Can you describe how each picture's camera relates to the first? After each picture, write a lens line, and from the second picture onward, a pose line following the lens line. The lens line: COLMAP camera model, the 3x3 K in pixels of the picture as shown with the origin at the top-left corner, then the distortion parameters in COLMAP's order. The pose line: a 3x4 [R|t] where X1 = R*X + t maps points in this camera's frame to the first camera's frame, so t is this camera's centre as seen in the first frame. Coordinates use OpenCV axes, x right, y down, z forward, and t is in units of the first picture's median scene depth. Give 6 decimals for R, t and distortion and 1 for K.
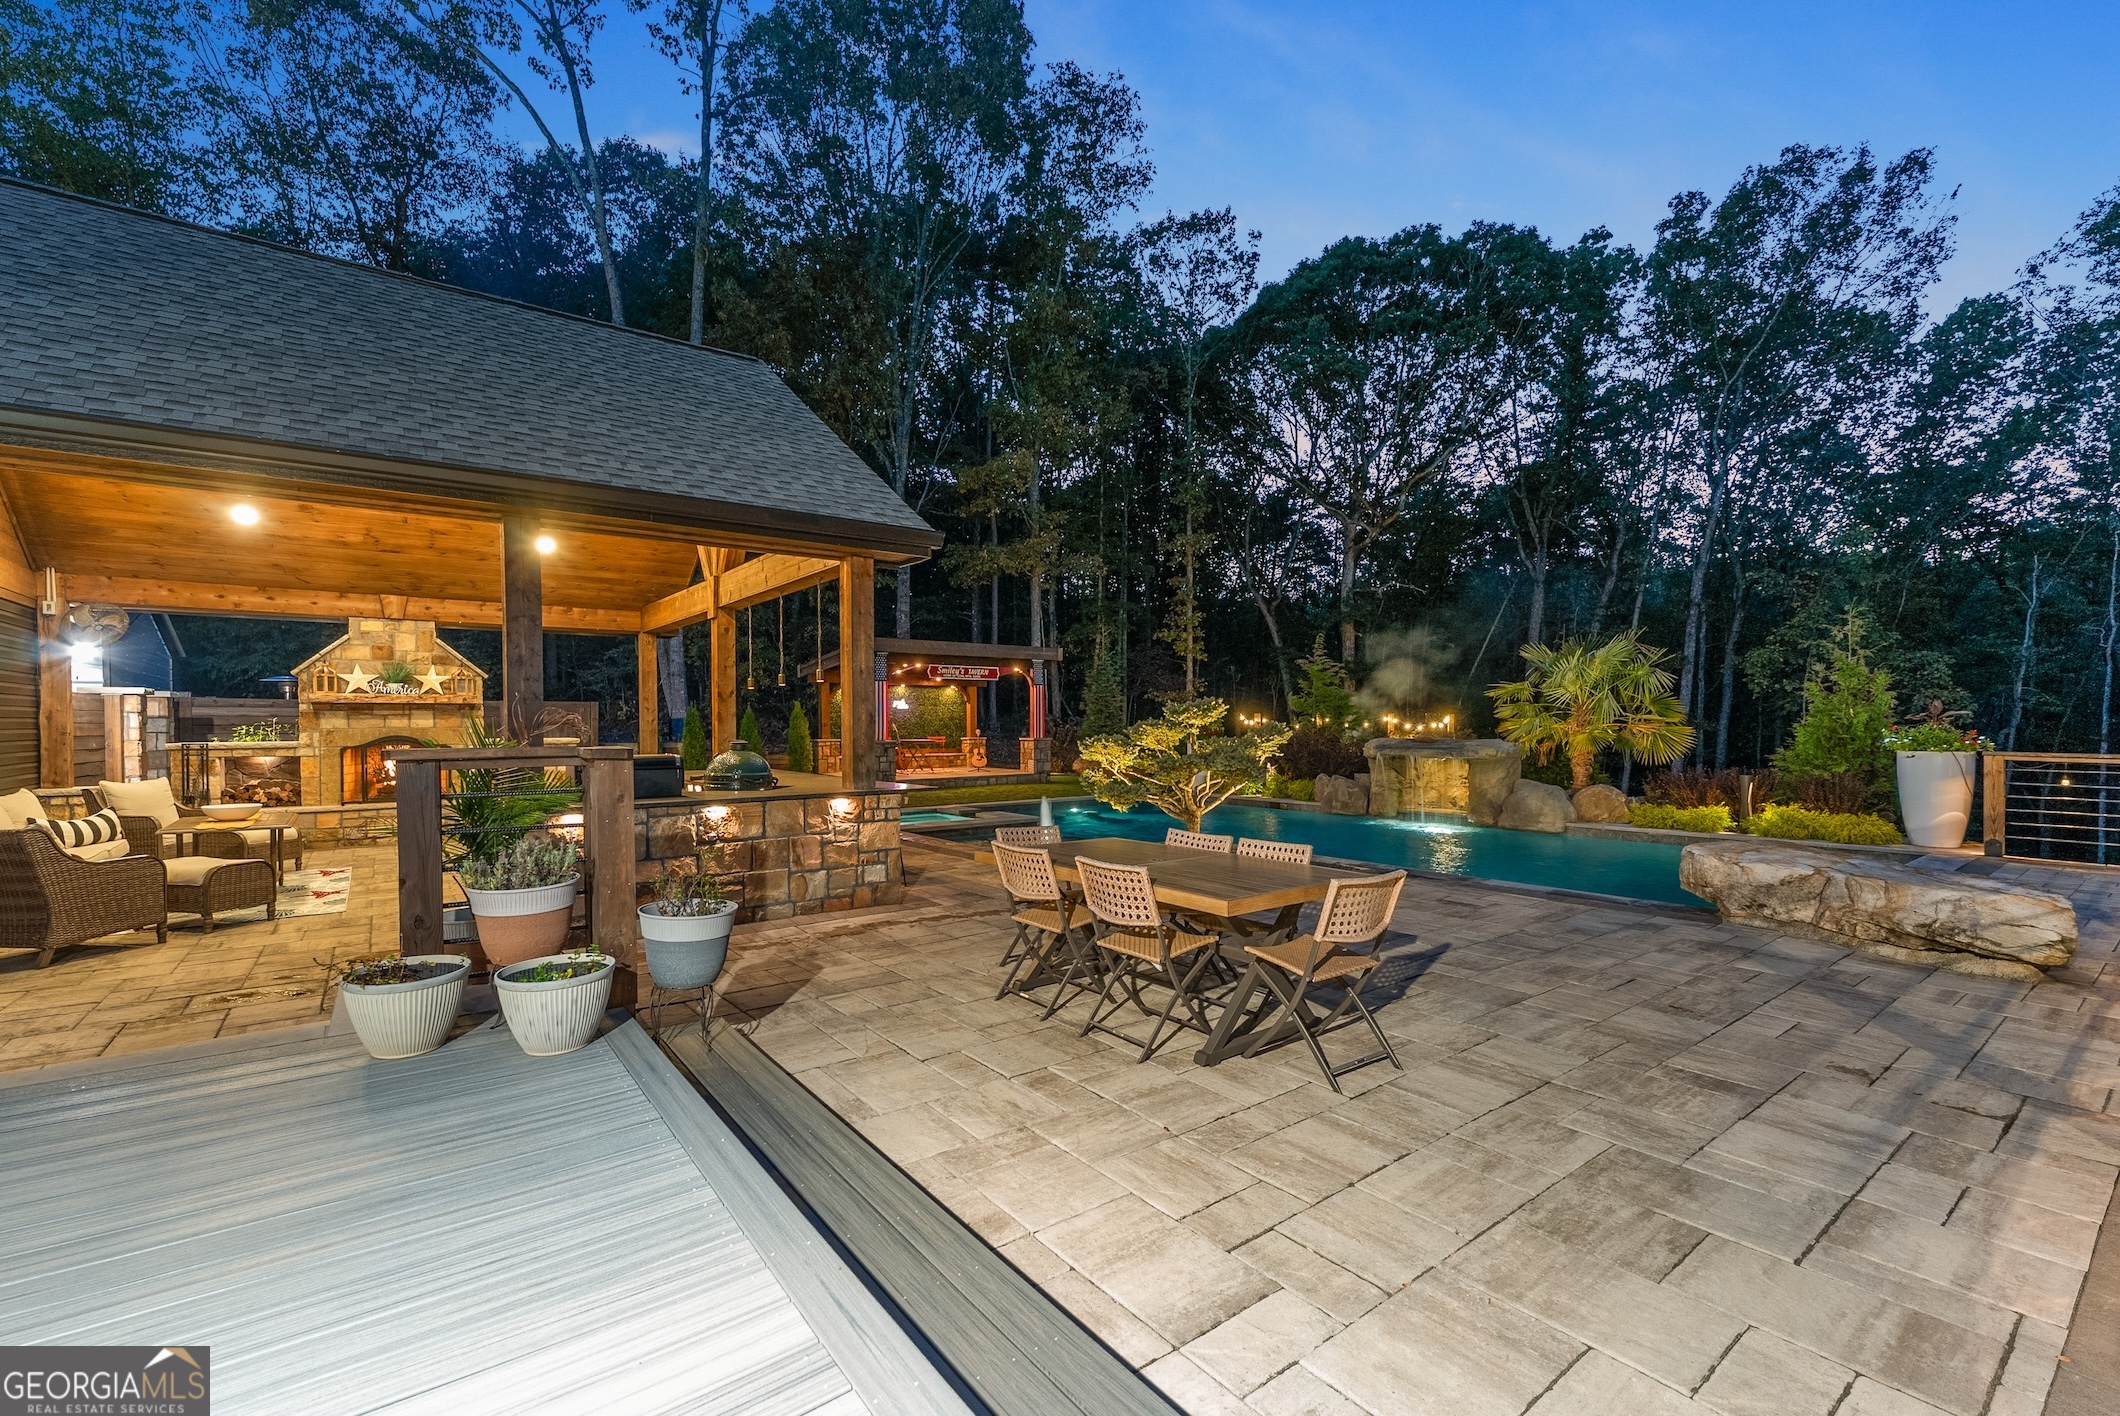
lens RADIAL K [[892.6, 0, 1040.4], [0, 892.6, 739.5], [0, 0, 1]] dist [0.001034, 0.000033]
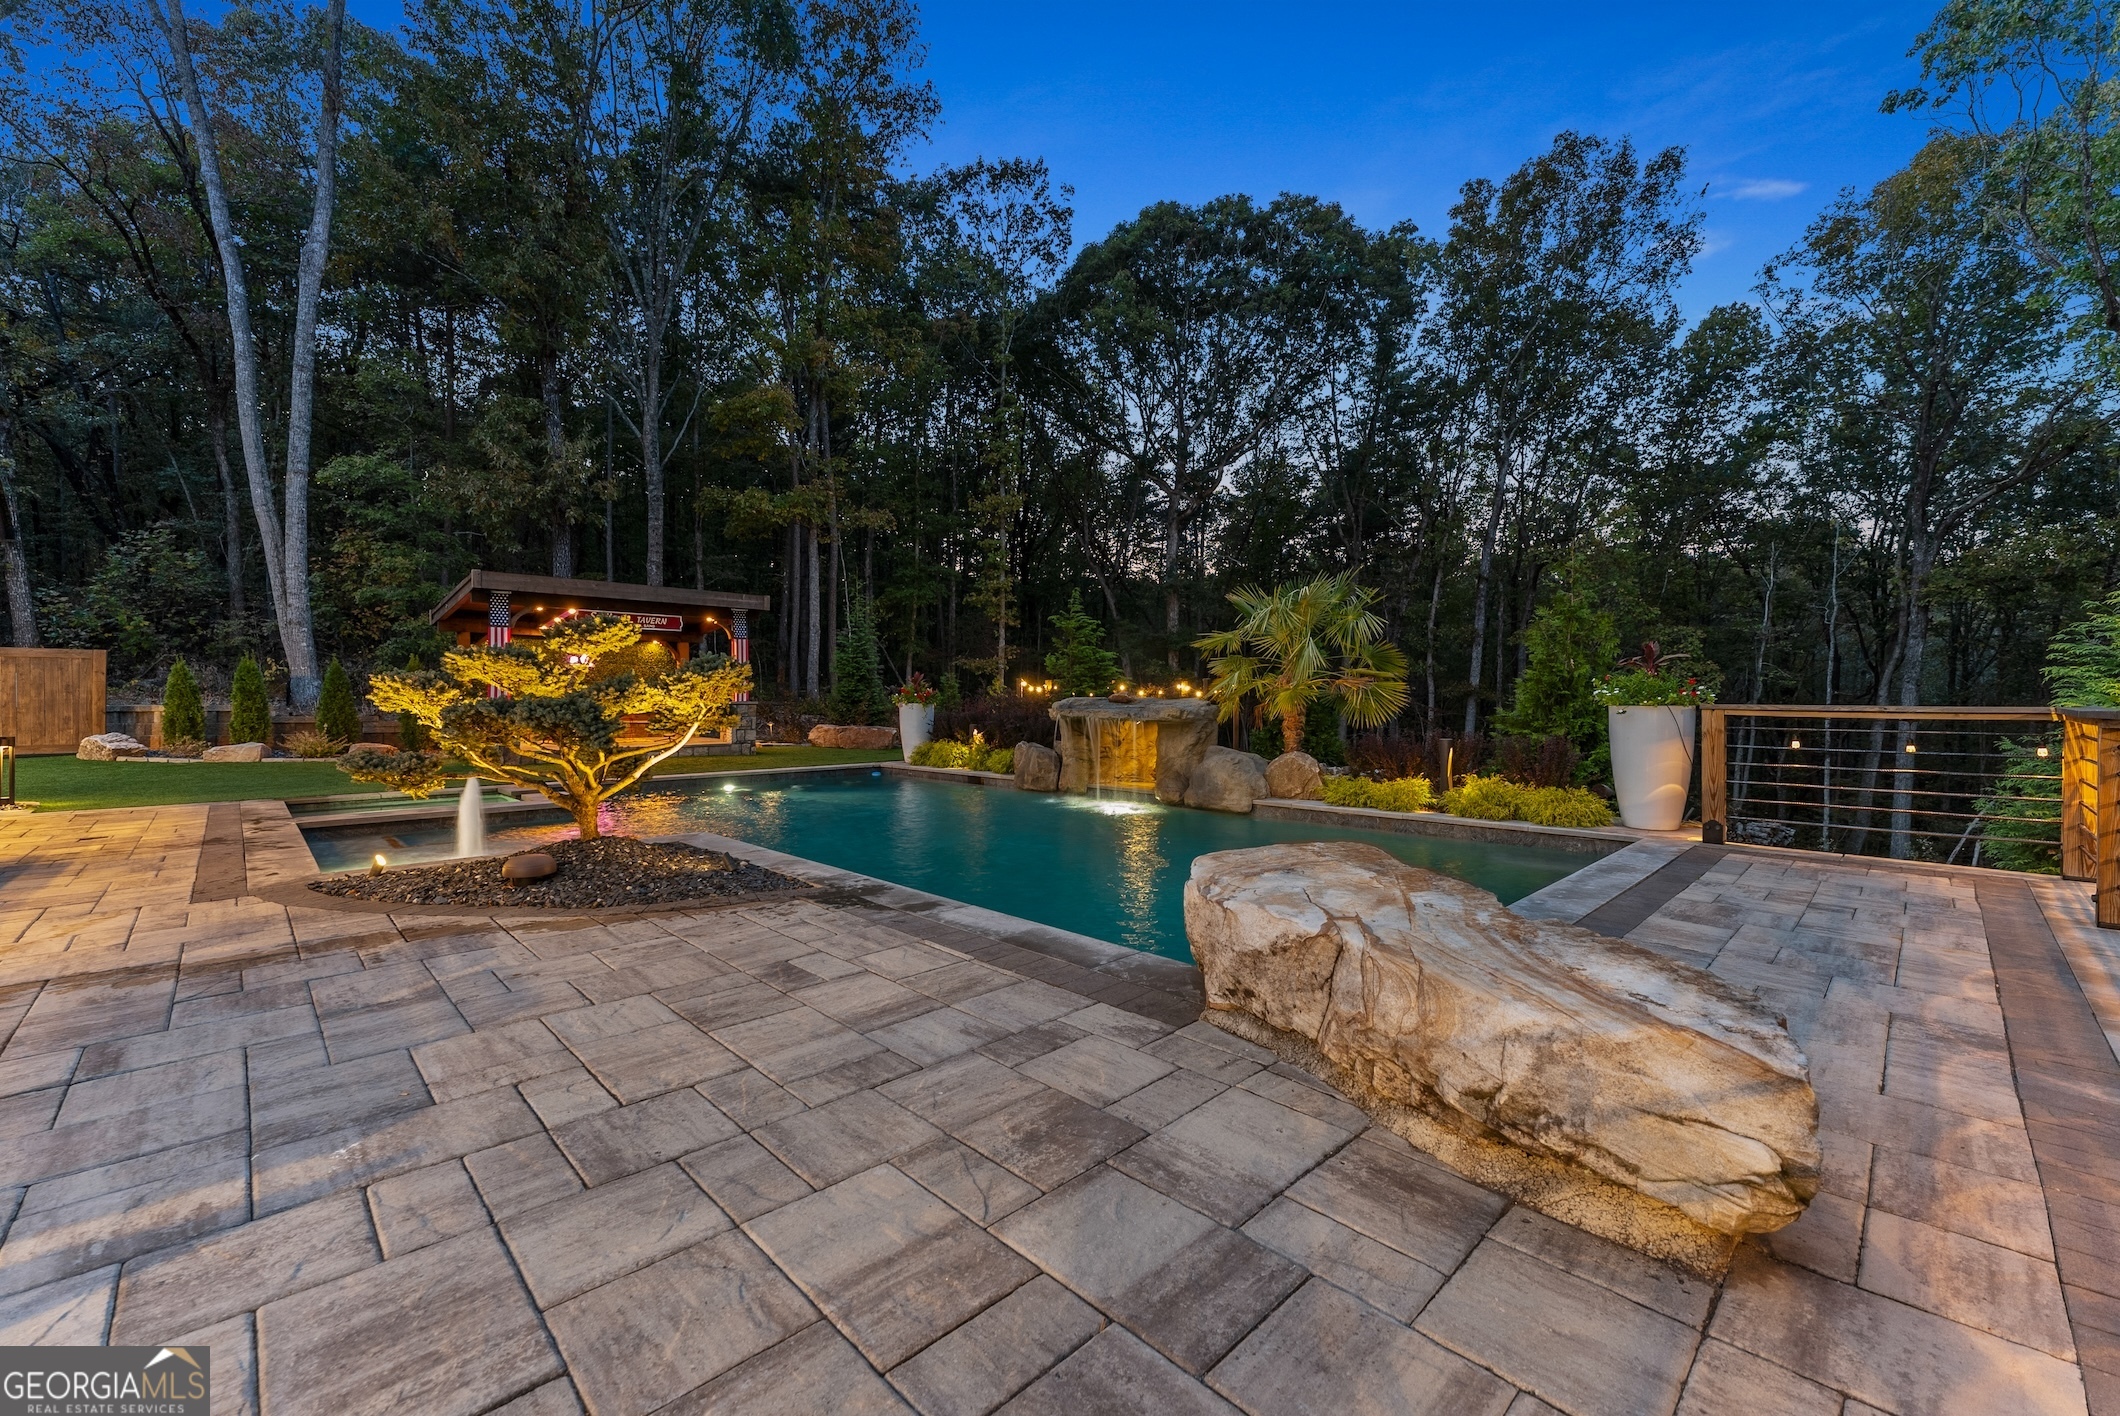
lens RADIAL K [[846.9, 0, 1059.7], [0, 846.9, 709.0], [0, 0, 1]] dist [0.000258, 0.000160]
pose [[0.990618, 0.002934, 0.136625, 0.171390], [-0.002017, 0.999975, -0.006847, 0.009511], [-0.136642, 0.006508, 0.990599, 0.148803]]
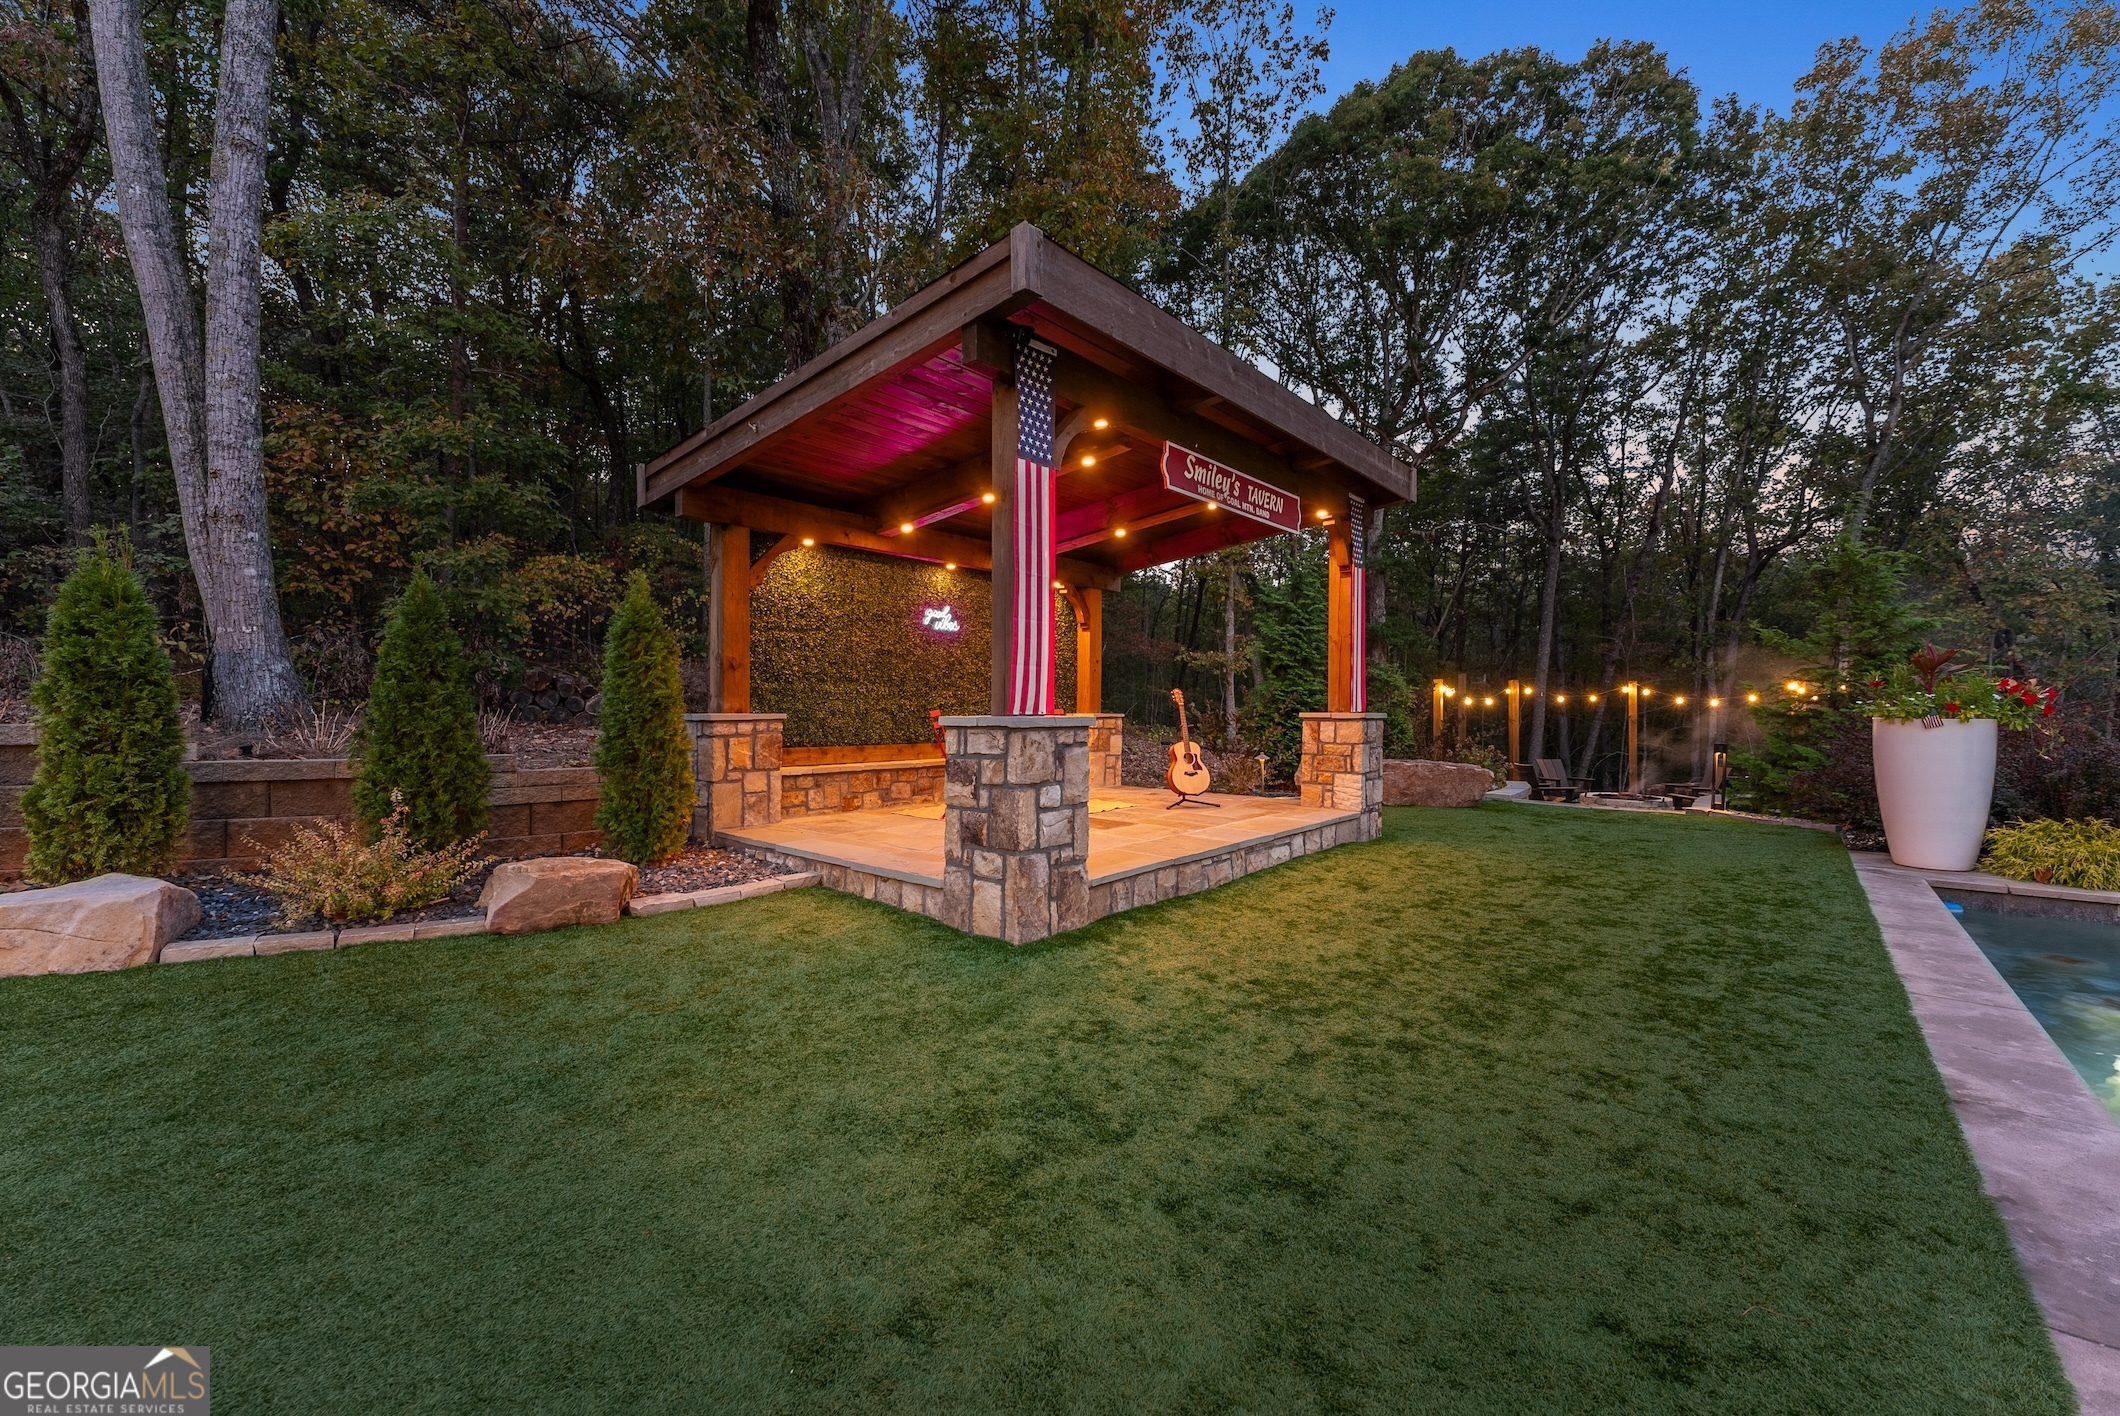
lens RADIAL K [[845.9, 0, 1058.9], [0, 845.9, 704.3], [0, 0, 1]] dist [0.000275, 0.000234]
pose [[0.975180, 0.006939, 0.221305, -0.178748], [-0.001777, 0.999722, -0.023516, 0.003038], [-0.221407, 0.022539, 0.974921, 0.630925]]
